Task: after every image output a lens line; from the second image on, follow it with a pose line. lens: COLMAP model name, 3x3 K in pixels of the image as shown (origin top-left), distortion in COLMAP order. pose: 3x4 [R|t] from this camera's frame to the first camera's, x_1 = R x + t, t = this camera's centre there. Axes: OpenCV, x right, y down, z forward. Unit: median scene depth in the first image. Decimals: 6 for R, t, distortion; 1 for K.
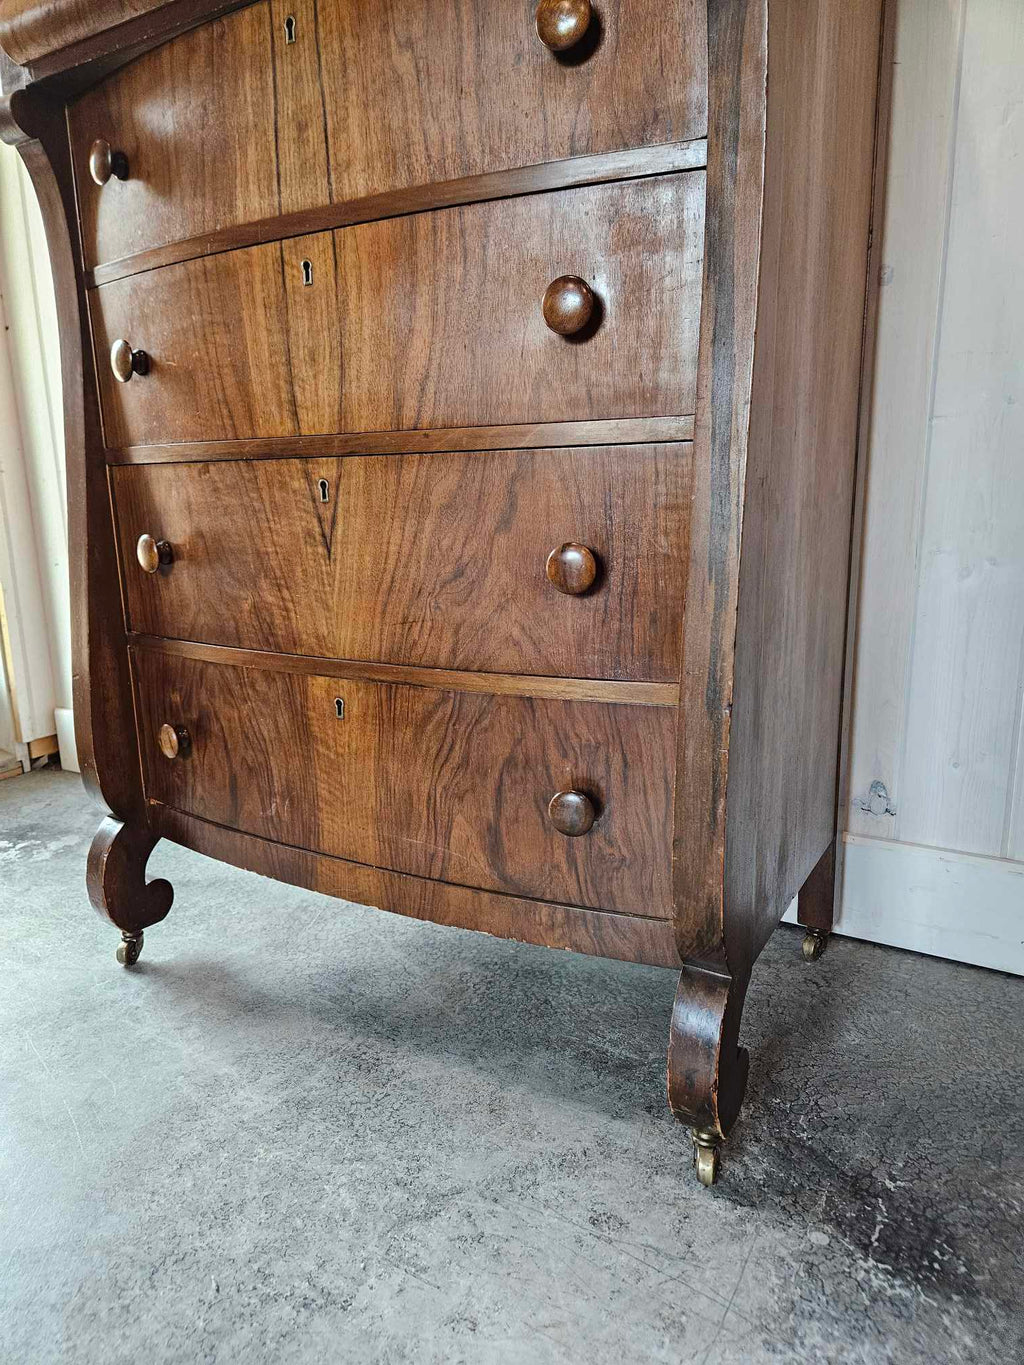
lens RADIAL K [[926.0, 0, 499.3], [0, 926.0, 681.8], [0, 0, 1]] dist [0.064713, -0.055858]
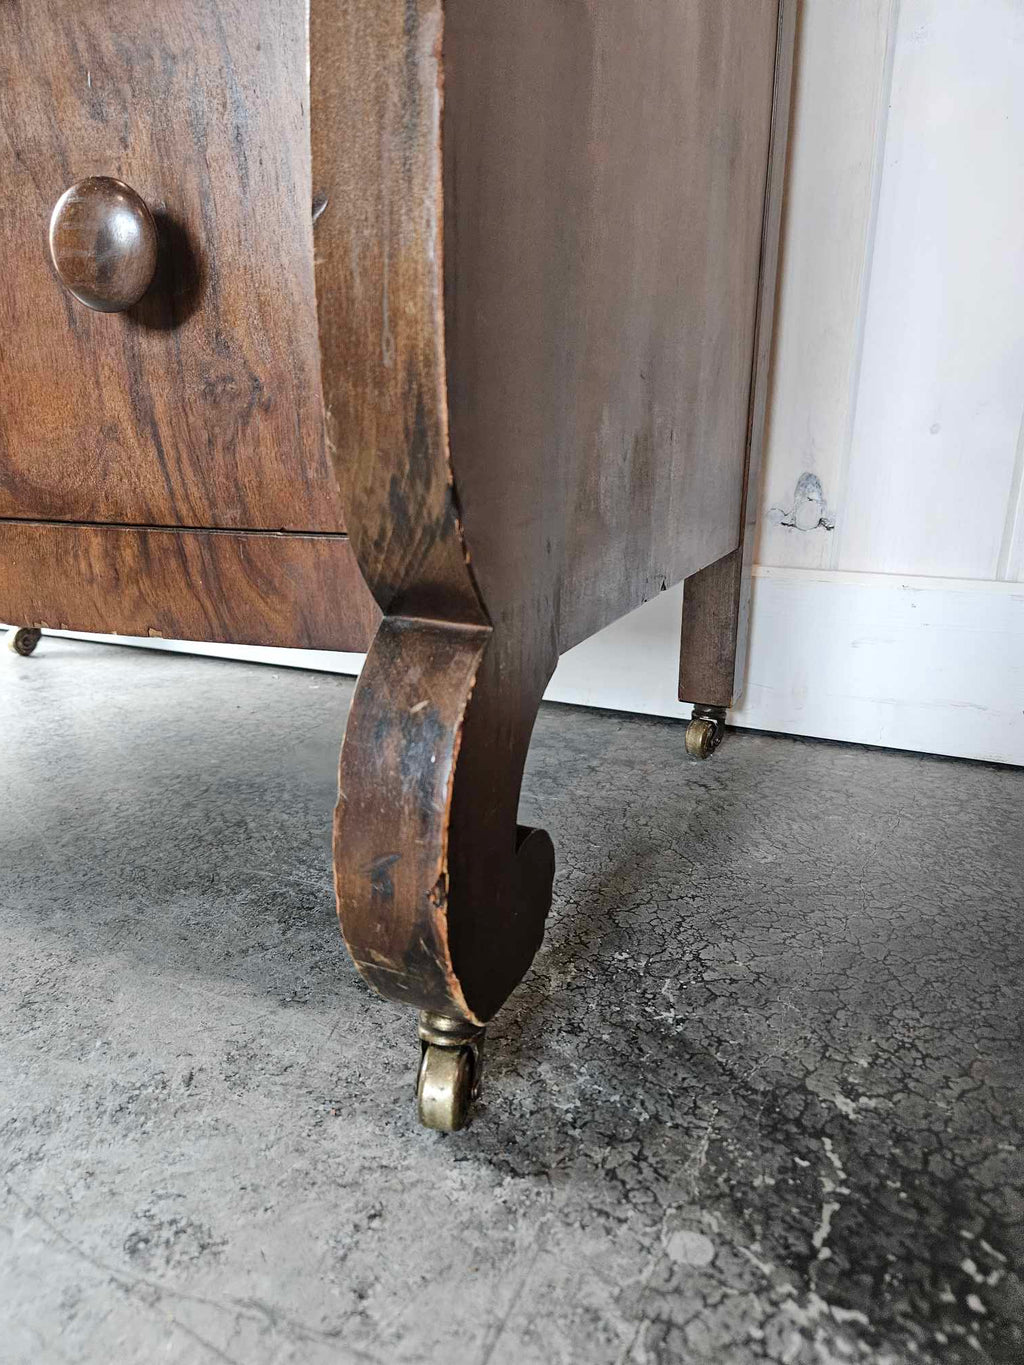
lens RADIAL K [[926.0, 0, 519.3], [0, 926.0, 680.3], [0, 0, 1]] dist [0.064713, -0.055858]
pose [[0.993141, -0.003293, 0.116873, 0.188825], [-0.003633, 0.998252, 0.058994, 0.277472], [-0.116863, -0.059014, 0.991393, 0.533557]]
